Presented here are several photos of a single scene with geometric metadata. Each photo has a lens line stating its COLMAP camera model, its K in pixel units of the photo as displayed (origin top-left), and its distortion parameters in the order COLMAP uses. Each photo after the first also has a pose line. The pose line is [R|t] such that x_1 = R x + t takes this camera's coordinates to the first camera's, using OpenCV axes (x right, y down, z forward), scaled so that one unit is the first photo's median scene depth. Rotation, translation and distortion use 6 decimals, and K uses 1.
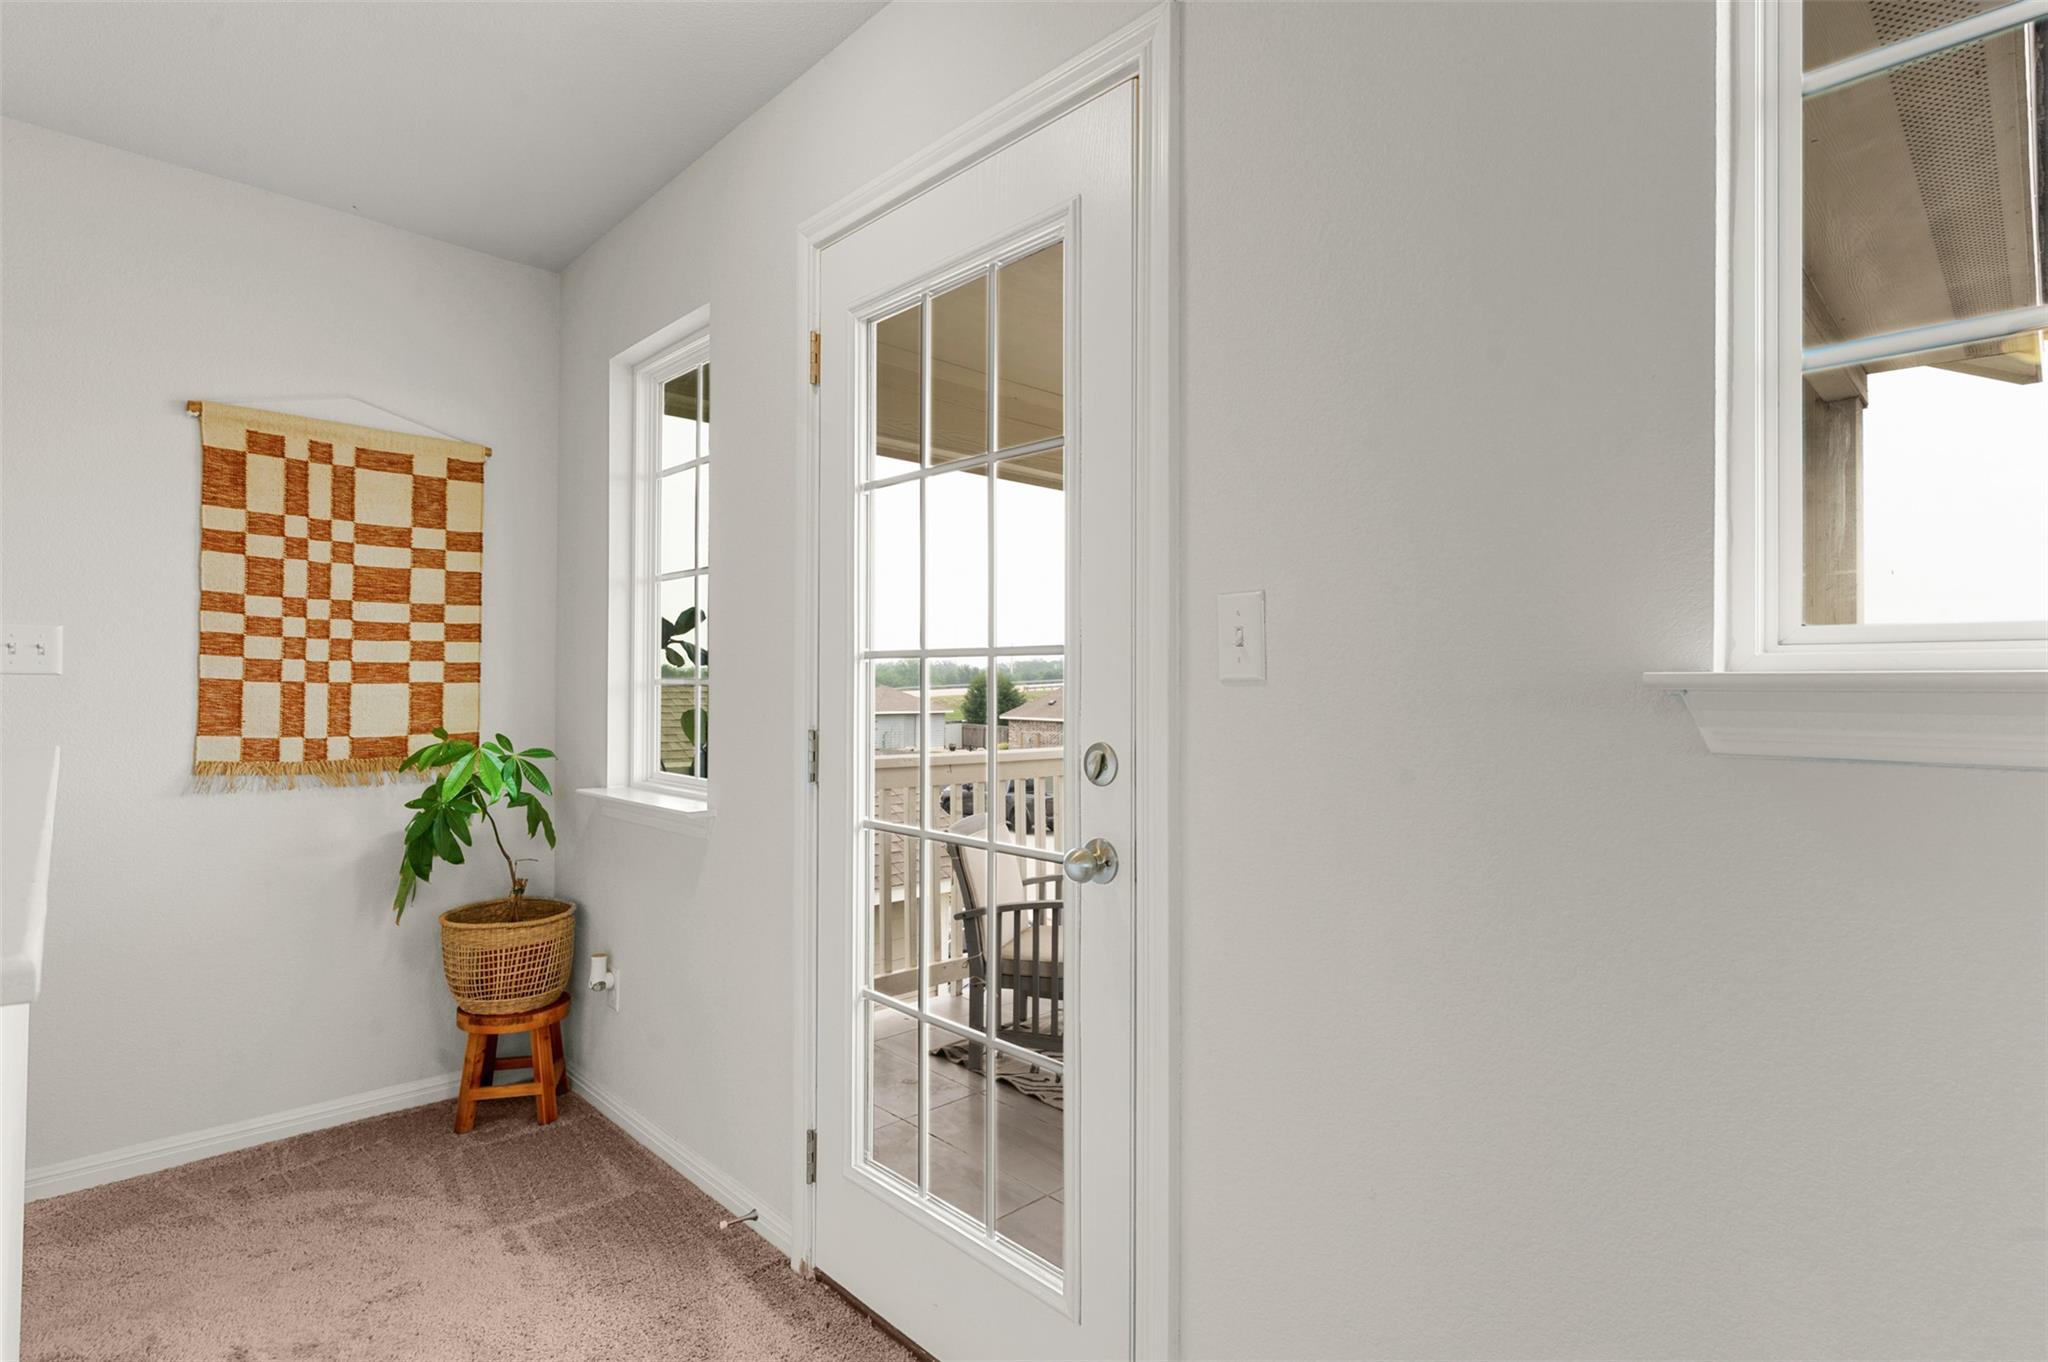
lens RADIAL K [[993.9, 0, 1012.0], [0, 993.9, 680.3], [0, 0, 1]] dist [0.002347, -0.000912]
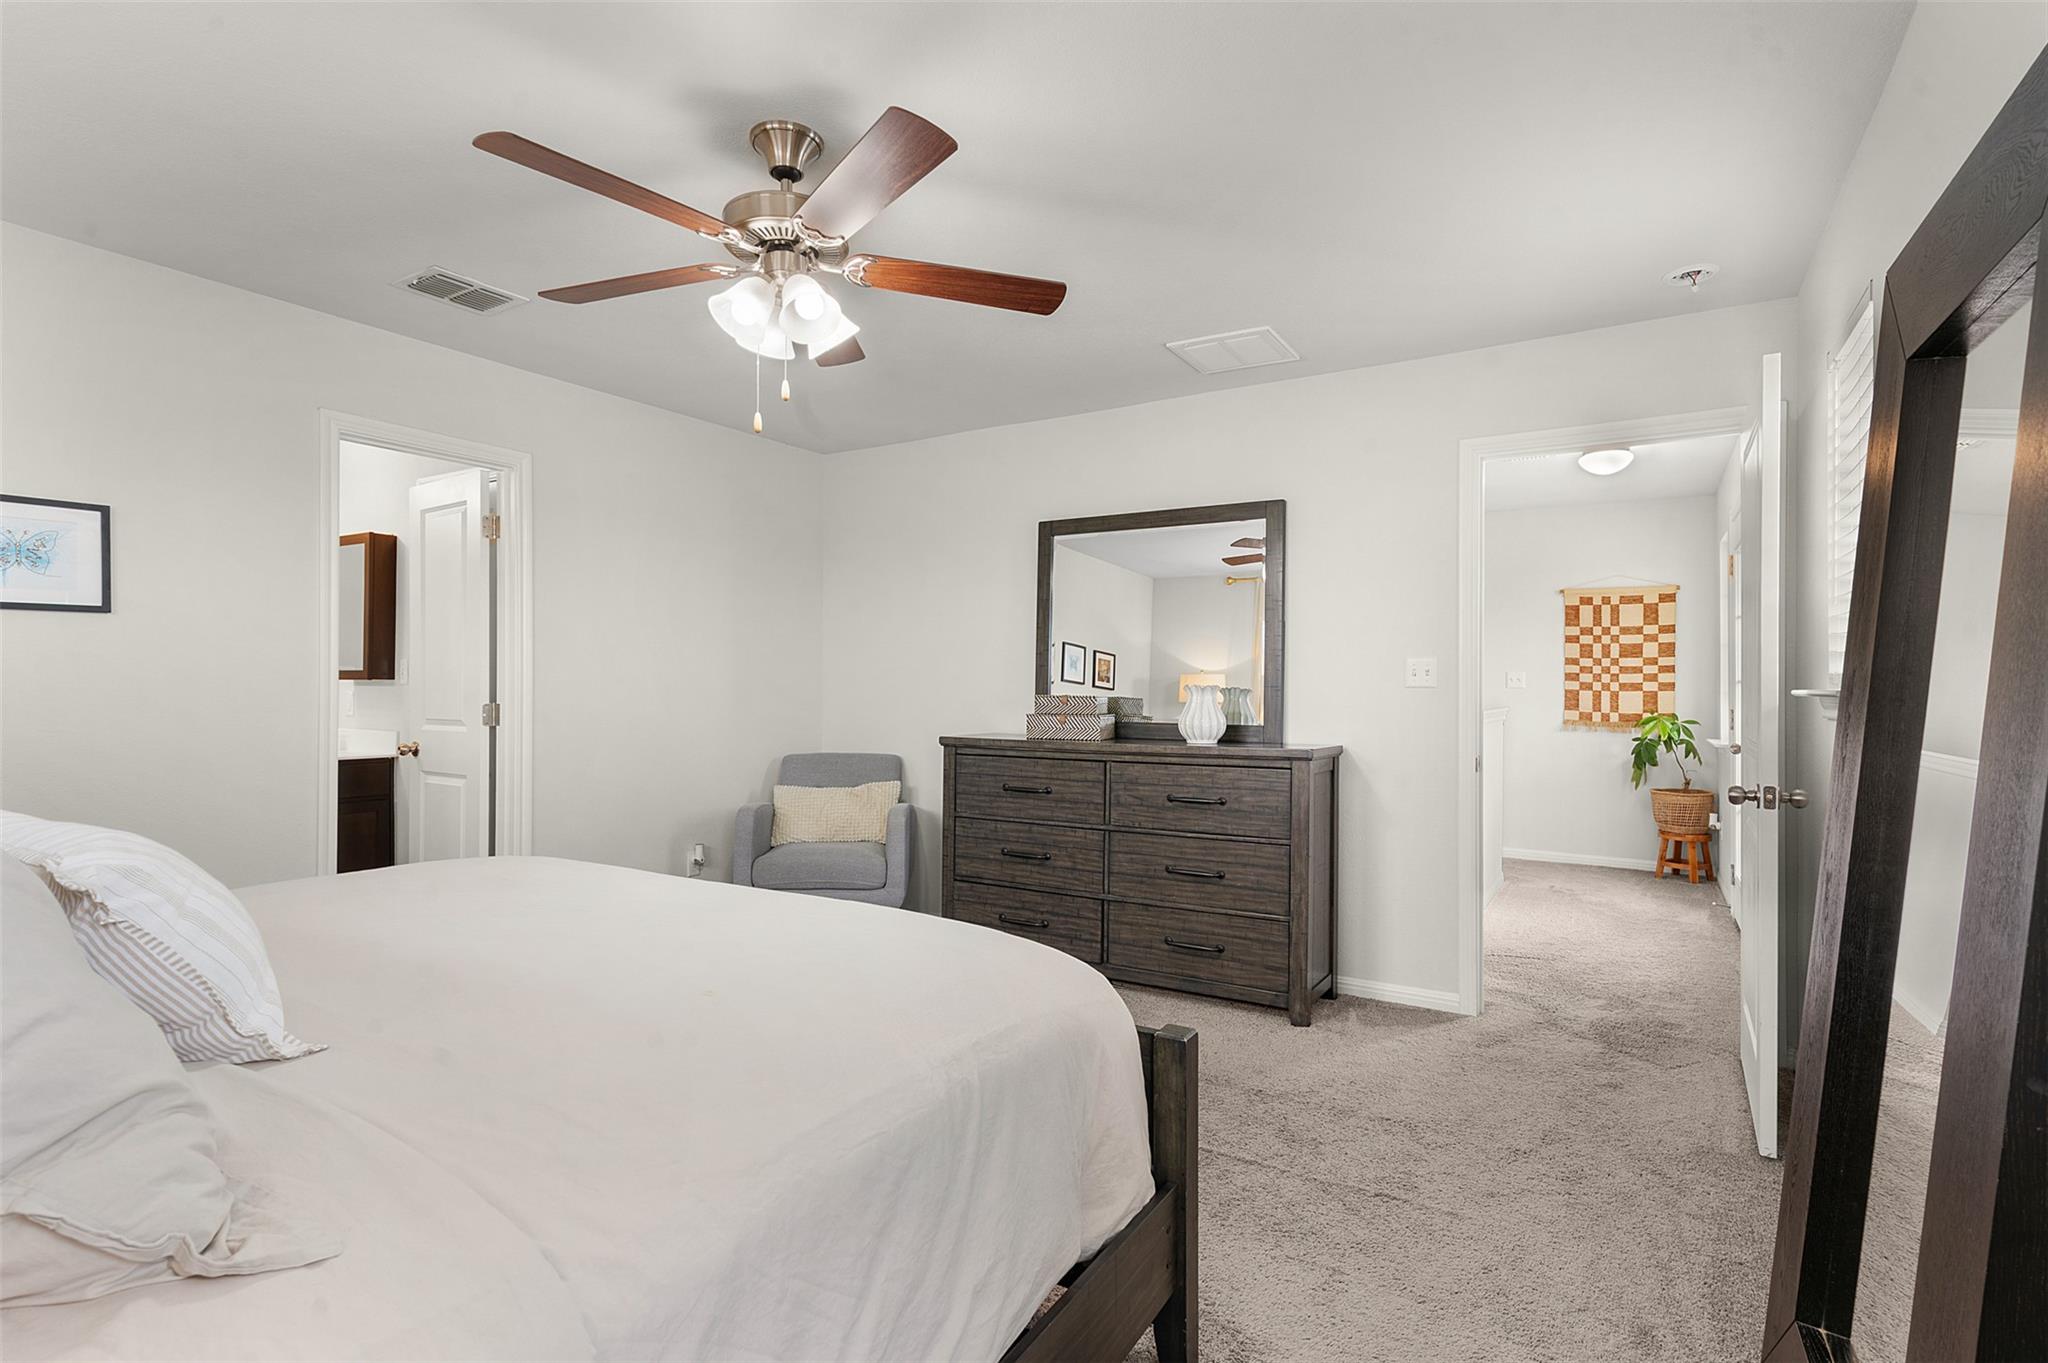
lens RADIAL K [[993.9, 0, 1016.4], [0, 993.9, 676.4], [0, 0, 1]] dist [0.002347, -0.000912]
pose [[0.251967, -0.012420, -0.967656, 1.366871], [0.002805, 0.999923, -0.012103, -0.008537], [0.967732, 0.000335, 0.251982, -1.086687]]
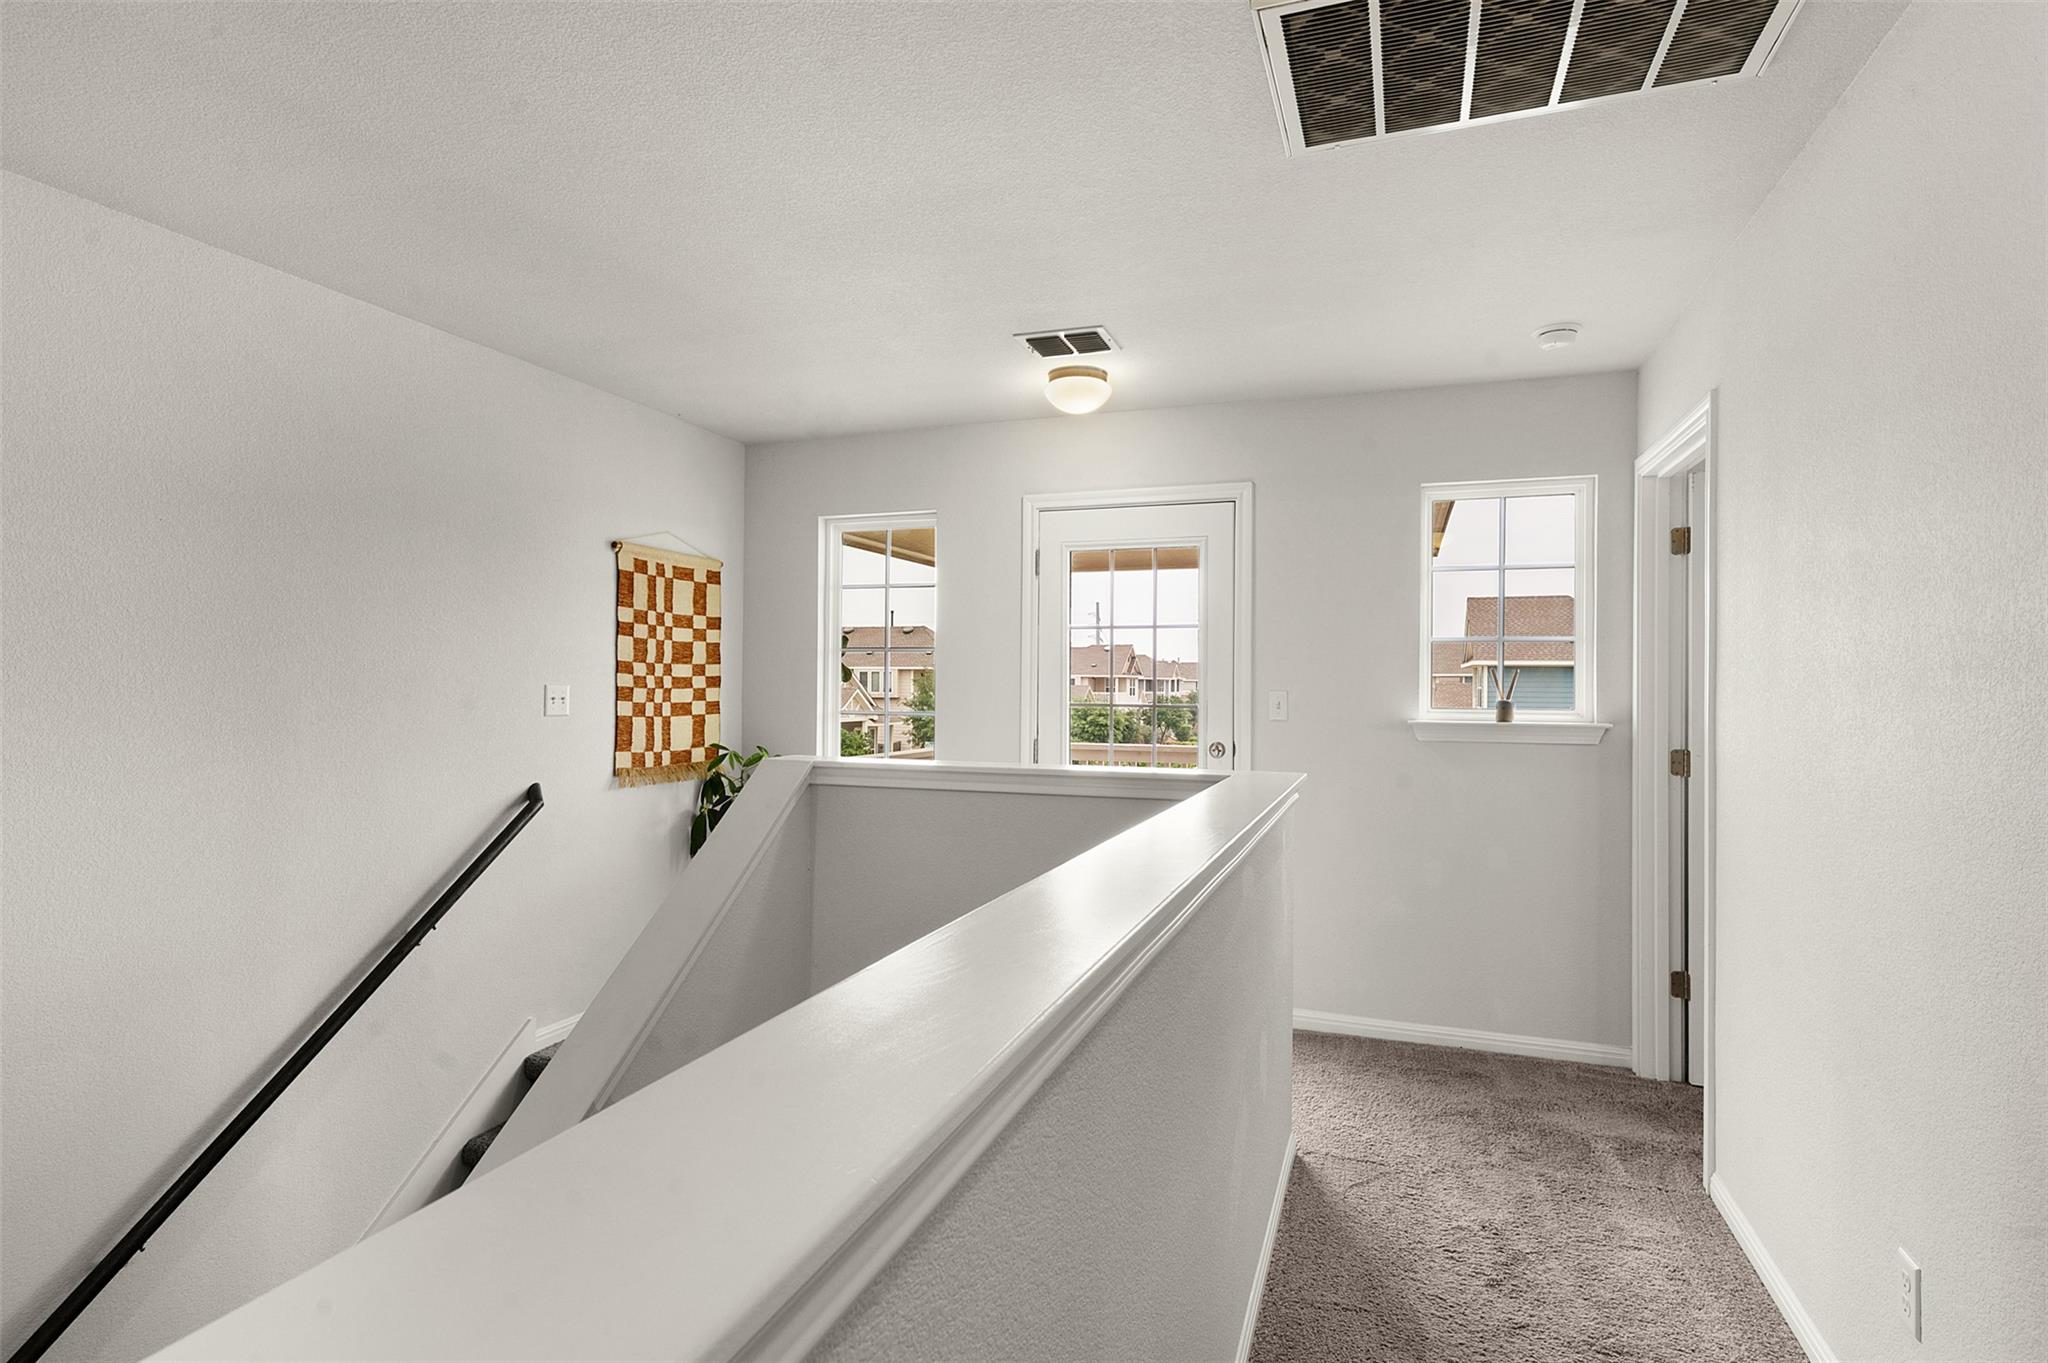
lens RADIAL K [[1064.6, 0, 1024.0], [0, 1064.6, 679.7], [0, 0, 1]] dist [0.008783, -0.005685]
pose [[0.893295, 0.002752, 0.449462, -0.926603], [-0.004048, 0.999990, 0.001924, -0.060618], [-0.449452, -0.003538, 0.893297, -0.752251]]
